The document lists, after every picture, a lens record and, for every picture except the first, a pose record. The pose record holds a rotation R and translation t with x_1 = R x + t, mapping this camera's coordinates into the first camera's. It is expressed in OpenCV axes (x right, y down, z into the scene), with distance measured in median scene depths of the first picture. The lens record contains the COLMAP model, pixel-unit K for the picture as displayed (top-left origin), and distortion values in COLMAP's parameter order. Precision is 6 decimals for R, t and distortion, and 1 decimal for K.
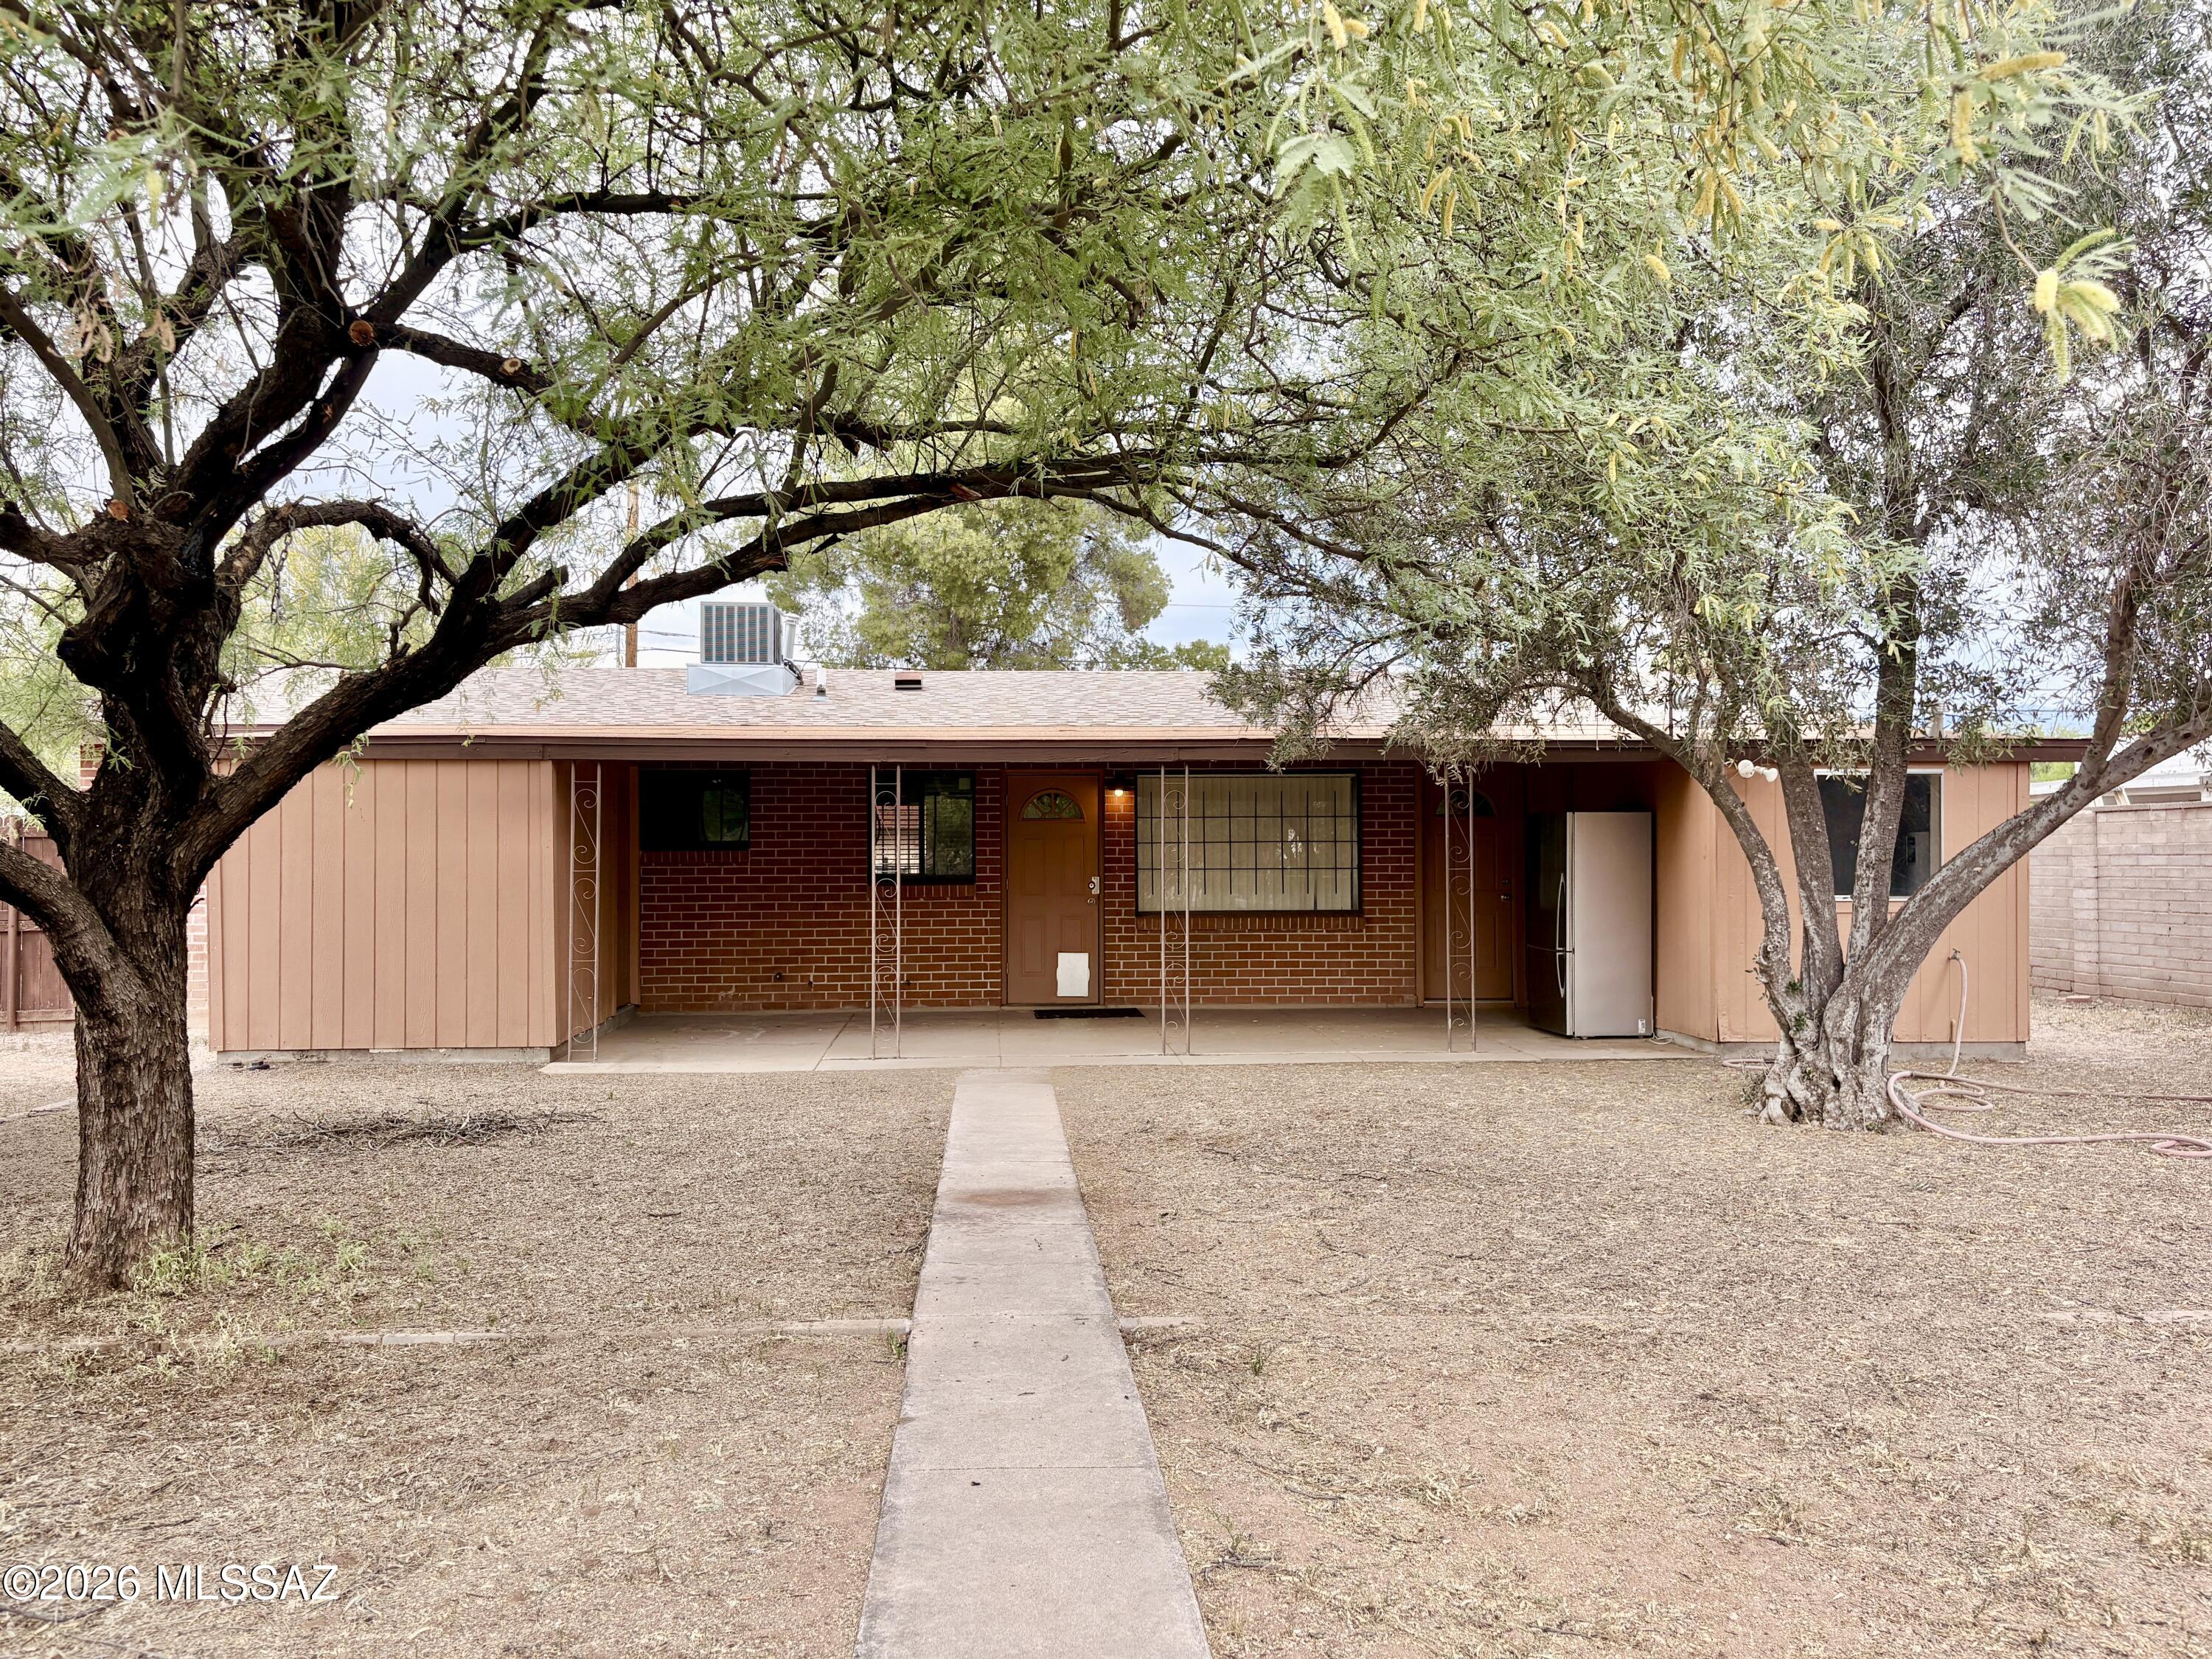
lens RADIAL K [[1665.2, 0, 1107.8], [0, 1665.2, 827.5], [0, 0, 1]] dist [0.048929, -0.051226]
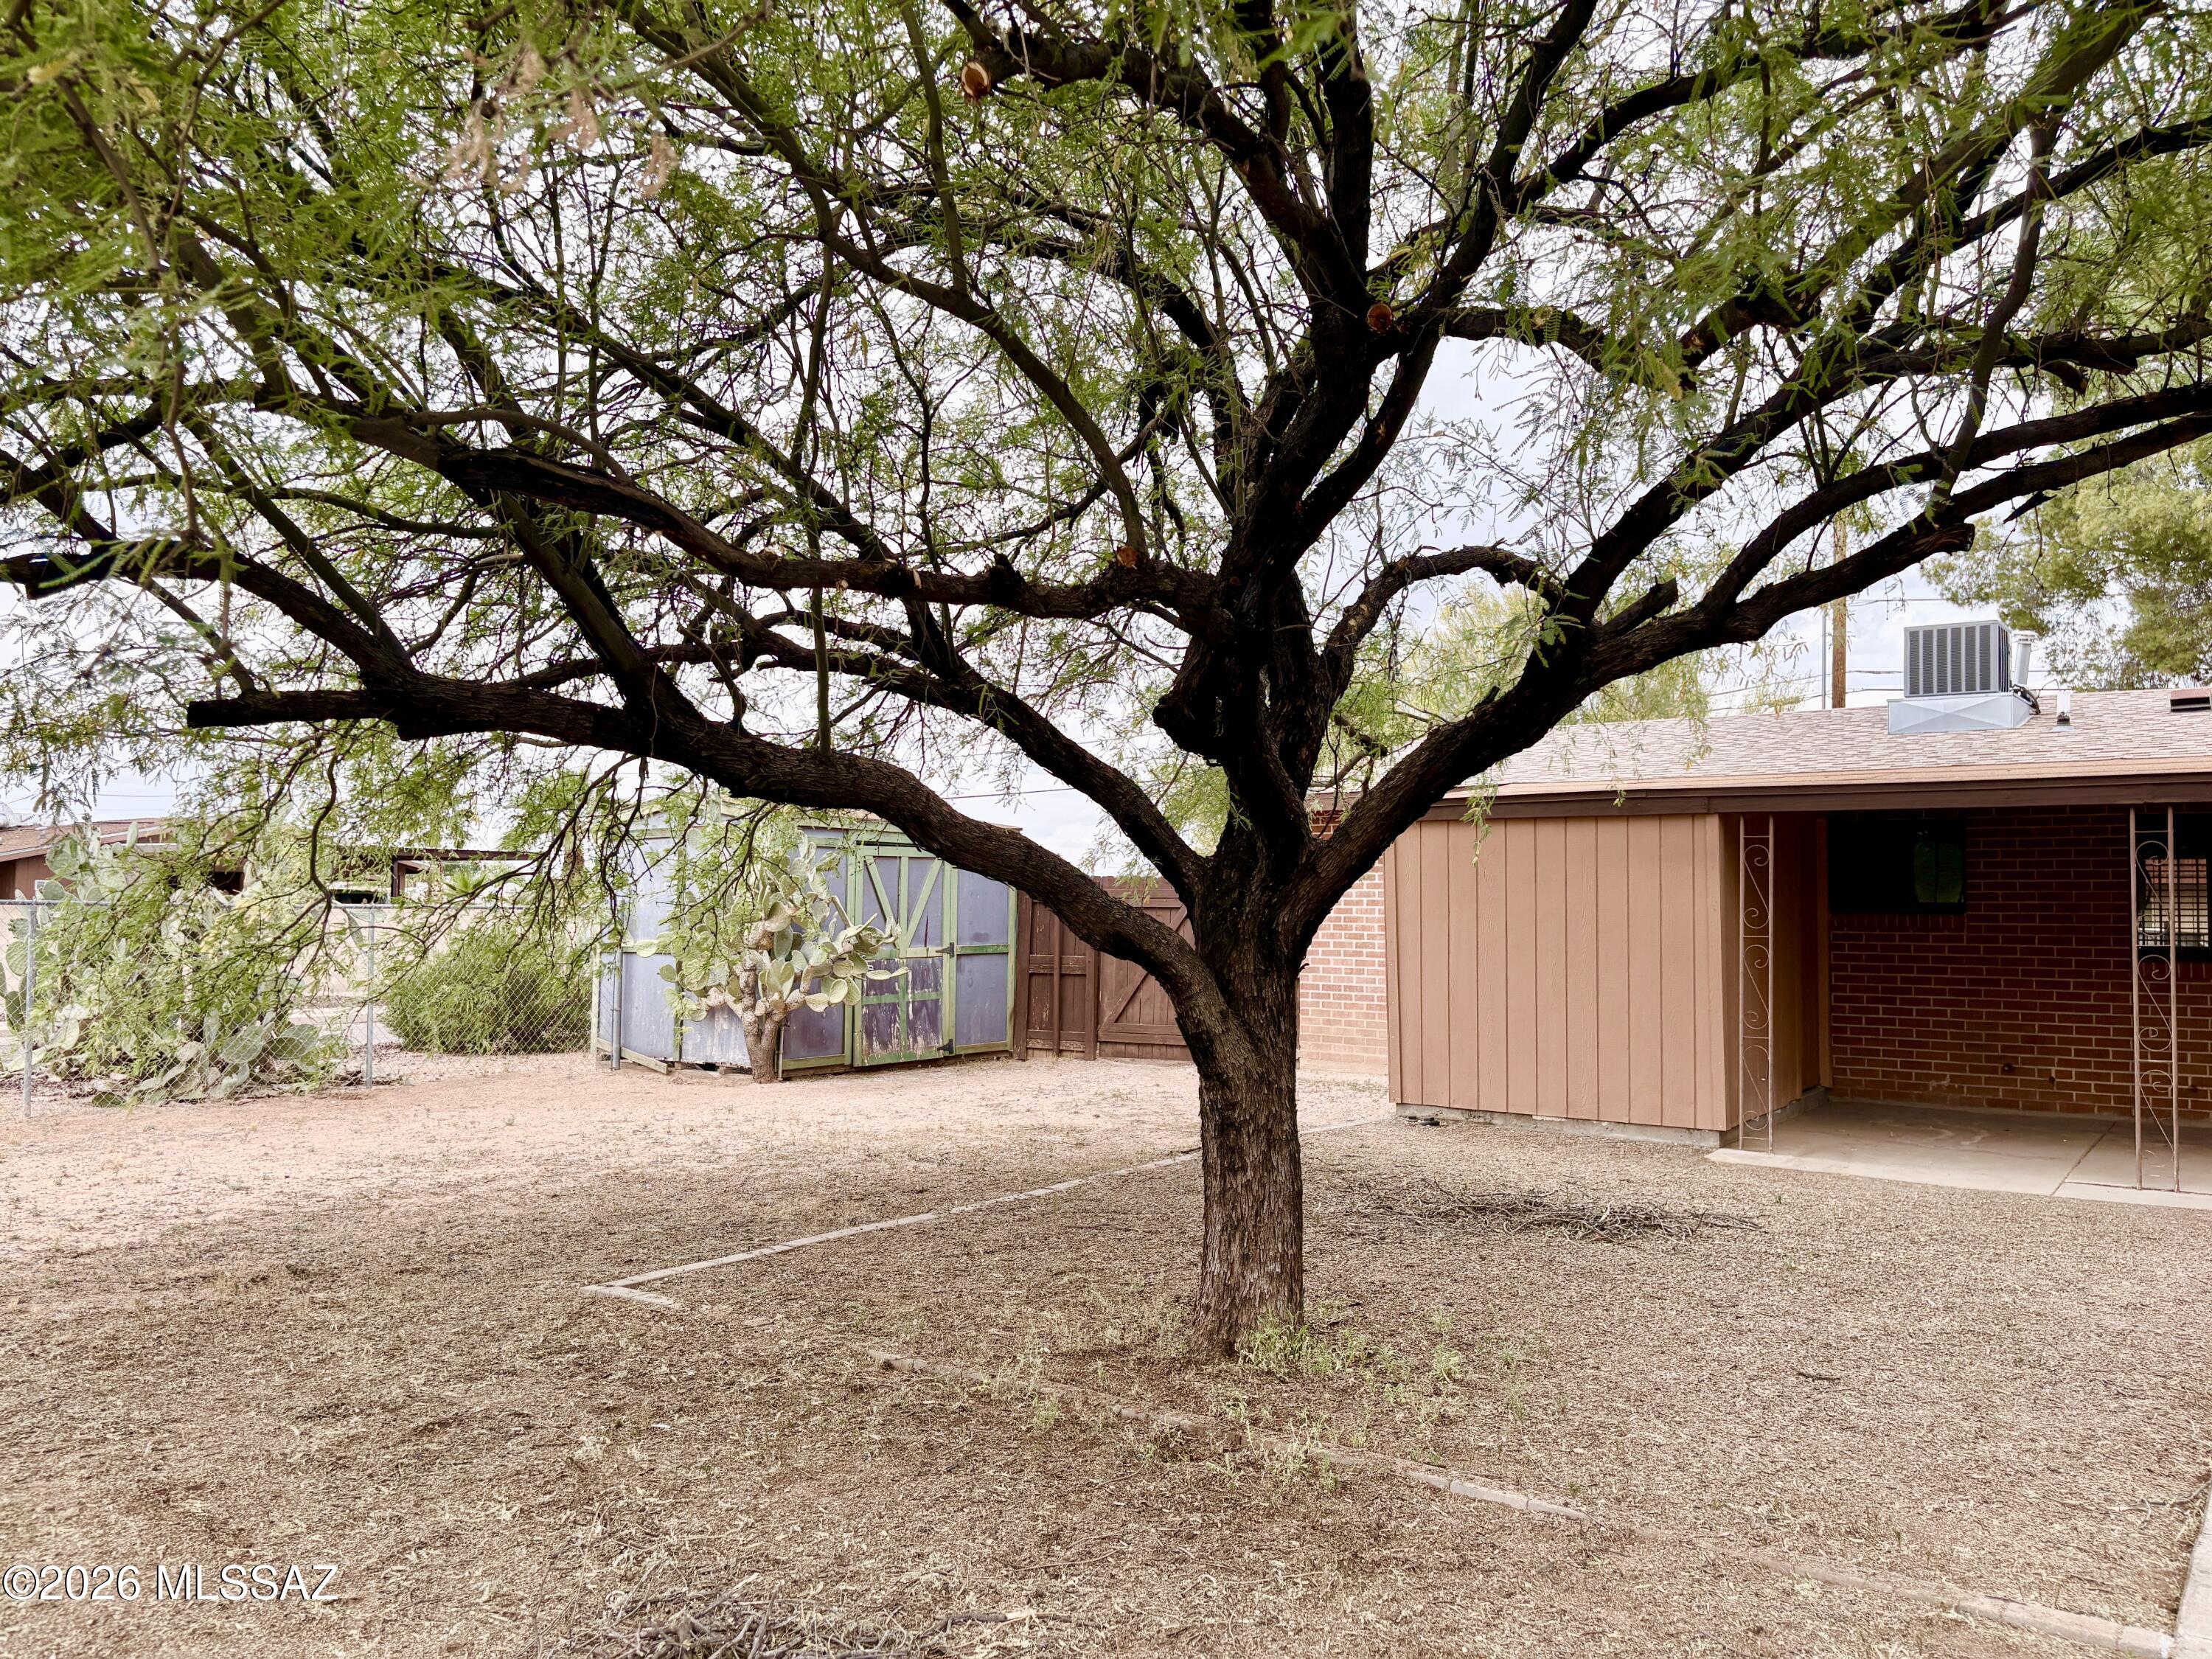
lens RADIAL K [[1665.2, 0, 1095.0], [0, 1665.2, 840.2], [0, 0, 1]] dist [0.048929, -0.051226]
pose [[0.762804, -0.018153, -0.646375, -0.005042], [0.001527, 0.999654, -0.026272, -0.004424], [0.646628, 0.019054, 0.762568, 0.169707]]
